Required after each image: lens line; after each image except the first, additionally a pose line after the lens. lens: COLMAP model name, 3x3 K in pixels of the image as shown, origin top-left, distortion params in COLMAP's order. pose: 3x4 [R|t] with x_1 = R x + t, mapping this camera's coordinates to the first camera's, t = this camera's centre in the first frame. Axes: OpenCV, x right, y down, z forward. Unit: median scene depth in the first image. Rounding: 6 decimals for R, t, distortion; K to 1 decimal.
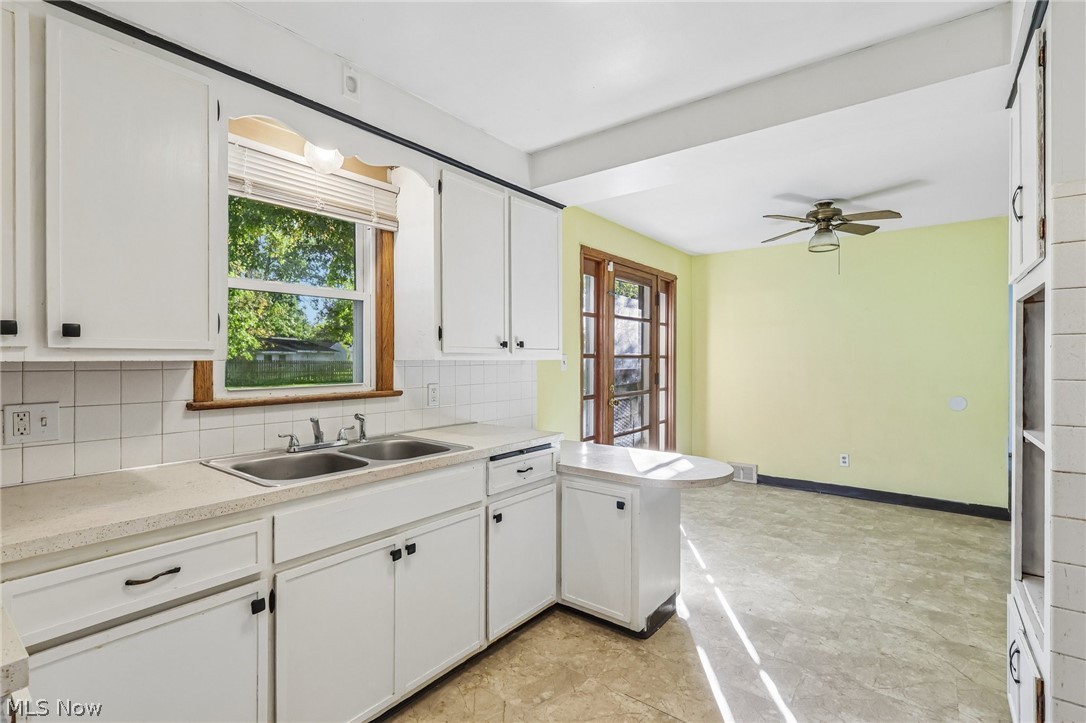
lens RADIAL K [[505.1, 0, 544.1], [0, 505.1, 358.6], [0, 0, 1]] dist [-0.000847, 0.000461]
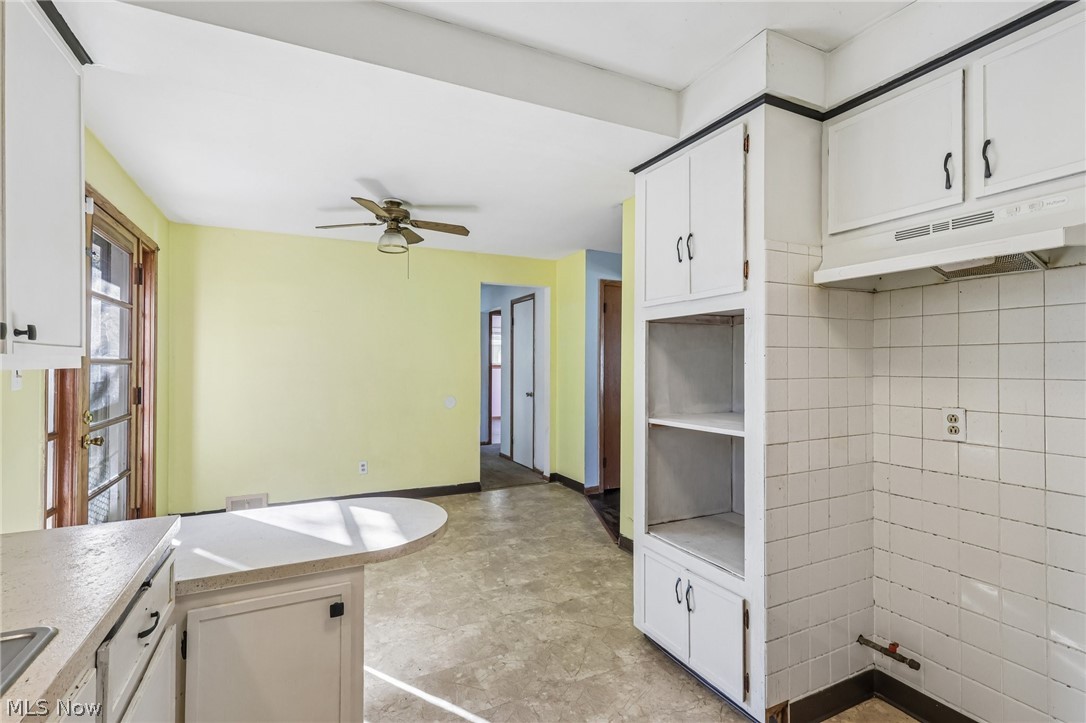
lens RADIAL K [[505.1, 0, 541.5], [0, 505.1, 359.1], [0, 0, 1]] dist [-0.000847, 0.000461]
pose [[0.443437, 0.007809, 0.896272, -0.211520], [0.003063, 0.999943, -0.010228, 0.000062], [-0.896301, 0.007281, 0.443387, 0.387961]]
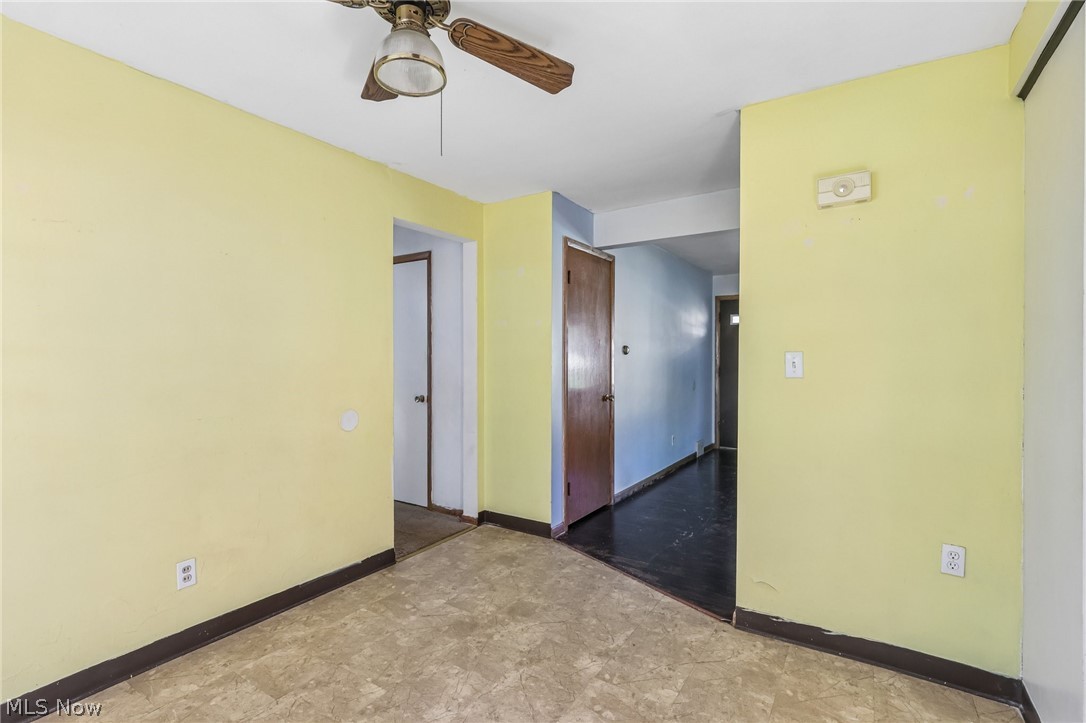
lens RADIAL K [[505.1, 0, 543.3], [0, 505.1, 361.6], [0, 0, 1]] dist [-0.000847, 0.000461]
pose [[-0.084641, -0.009155, 0.996369, 0.173629], [0.000707, 0.999957, 0.009248, 0.006285], [-0.996411, 0.001487, -0.084631, 1.111928]]
